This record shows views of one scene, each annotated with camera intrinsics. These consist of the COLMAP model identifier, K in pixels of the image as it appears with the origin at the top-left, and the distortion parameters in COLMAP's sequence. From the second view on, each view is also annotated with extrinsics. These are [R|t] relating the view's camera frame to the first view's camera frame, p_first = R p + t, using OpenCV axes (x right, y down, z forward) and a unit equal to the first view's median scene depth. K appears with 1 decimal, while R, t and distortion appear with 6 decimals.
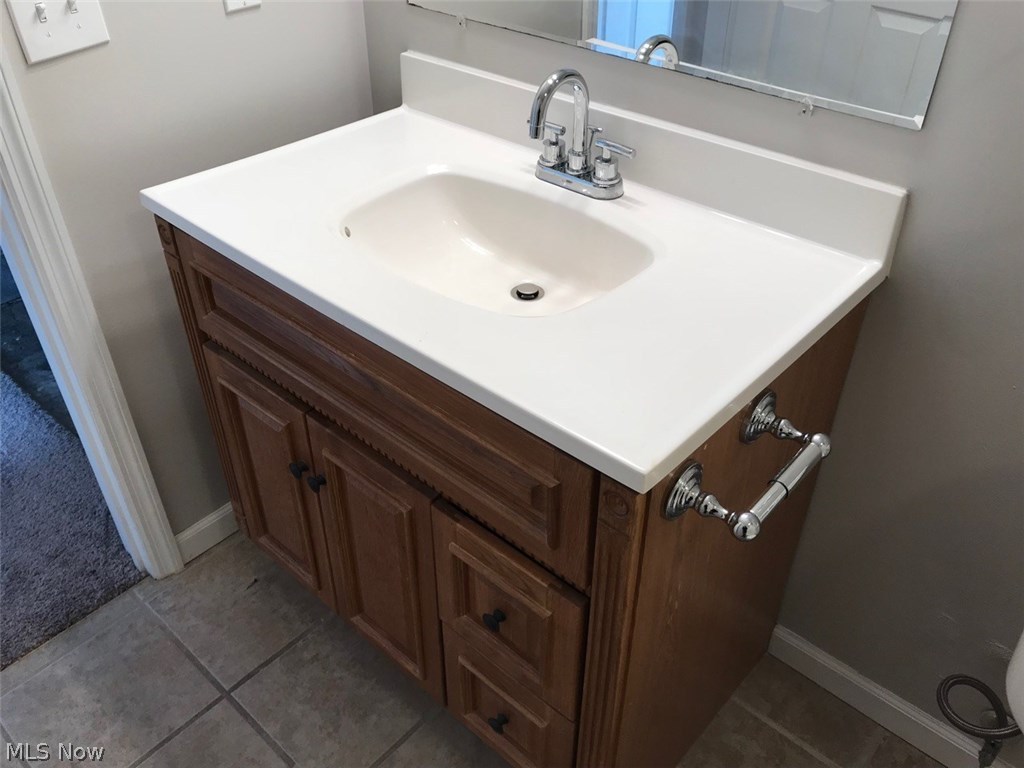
lens RADIAL K [[839.7, 0, 514.6], [0, 839.7, 384.9], [0, 0, 1]] dist [0.022219, -0.028332]
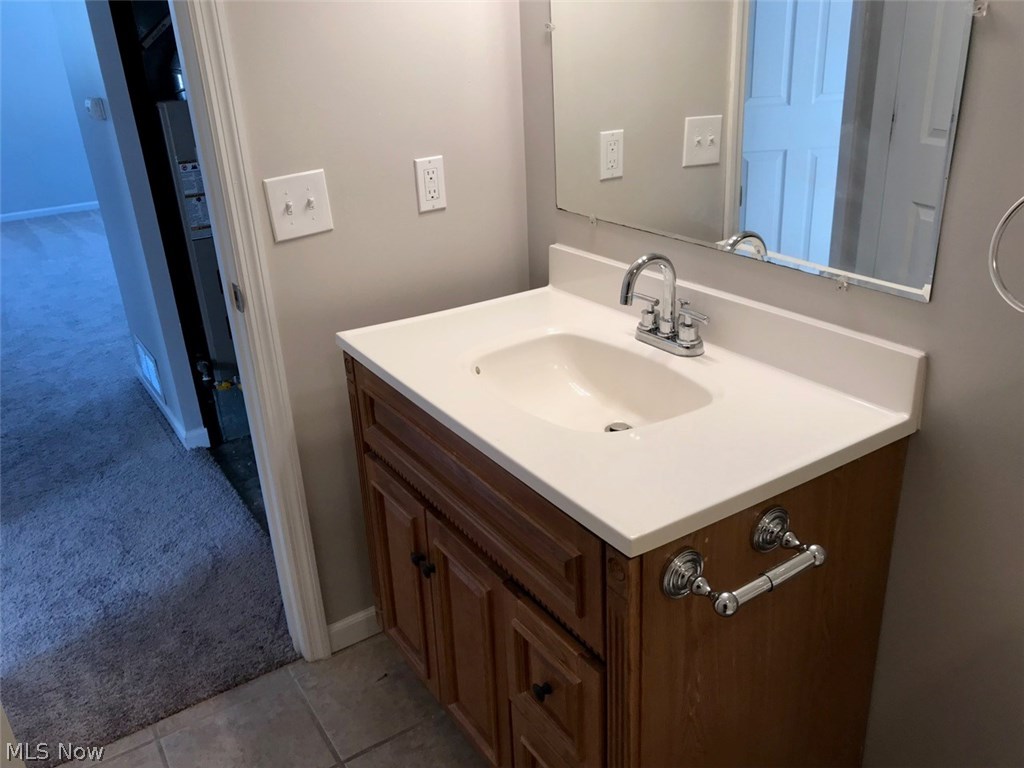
lens RADIAL K [[839.7, 0, 509.4], [0, 839.7, 385.1], [0, 0, 1]] dist [0.022219, -0.028332]
pose [[0.963041, 0.061617, -0.262213, 0.181214], [-0.120710, 0.968984, -0.215636, 0.107412], [0.240794, 0.239318, 0.940609, -0.179169]]
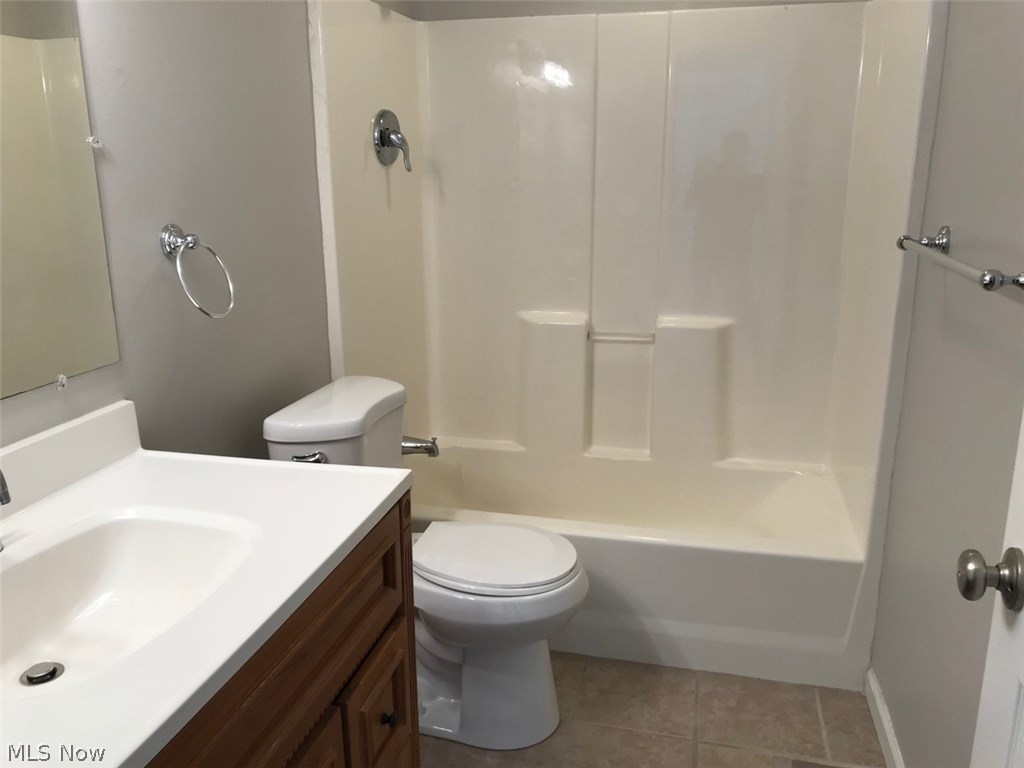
lens RADIAL K [[839.7, 0, 518.9], [0, 839.7, 386.4], [0, 0, 1]] dist [0.022219, -0.028332]
pose [[-0.480048, -0.225061, 0.847881, -0.913816], [0.537221, 0.688668, 0.486960, -0.489054], [-0.693504, 0.689263, -0.209686, 0.672890]]
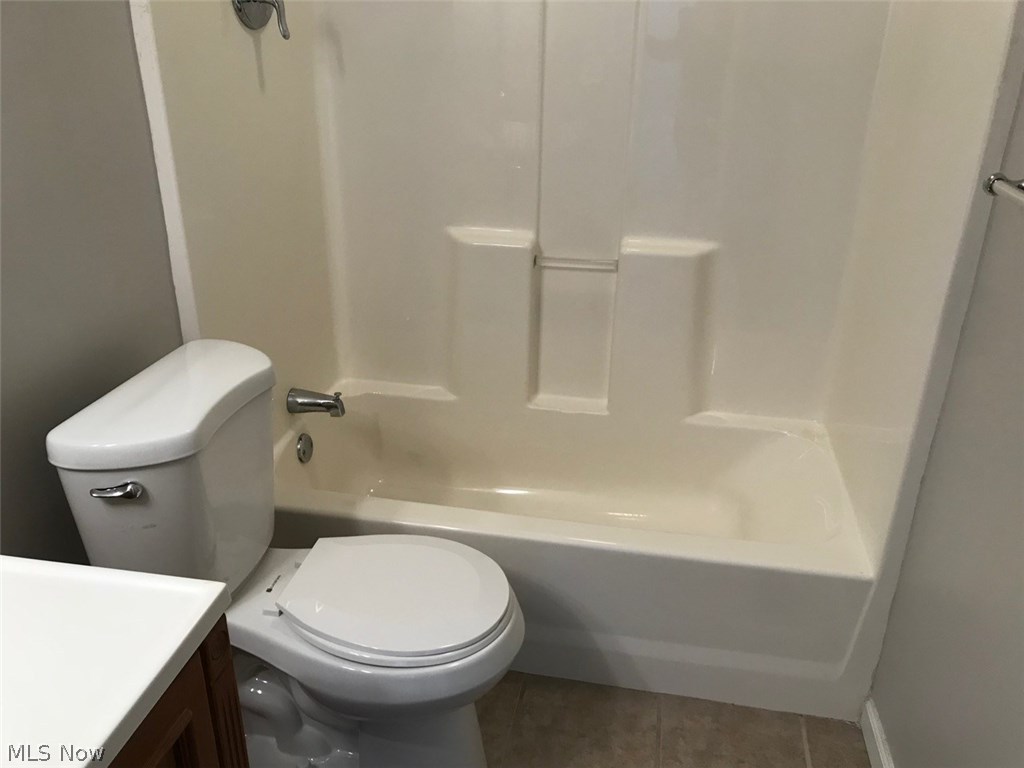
lens RADIAL K [[839.7, 0, 520.8], [0, 839.7, 387.5], [0, 0, 1]] dist [0.022219, -0.028332]
pose [[-0.523536, -0.361500, 0.771510, -0.515213], [0.502325, 0.600436, 0.622211, -0.346169], [-0.688171, 0.713299, -0.132759, 0.424798]]
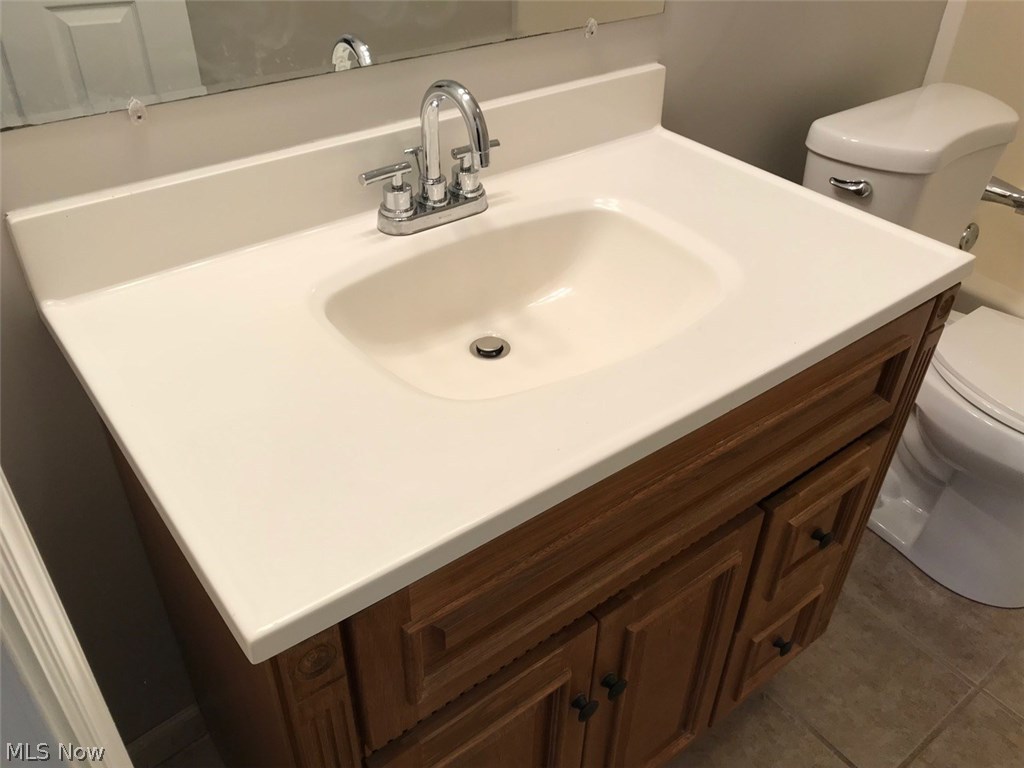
lens RADIAL K [[839.7, 0, 517.8], [0, 839.7, 389.2], [0, 0, 1]] dist [0.022219, -0.028332]
pose [[0.182250, -0.591400, 0.785514, -0.683757], [0.582170, 0.708711, 0.398505, -0.414661], [-0.792378, 0.384675, 0.473457, 0.628445]]
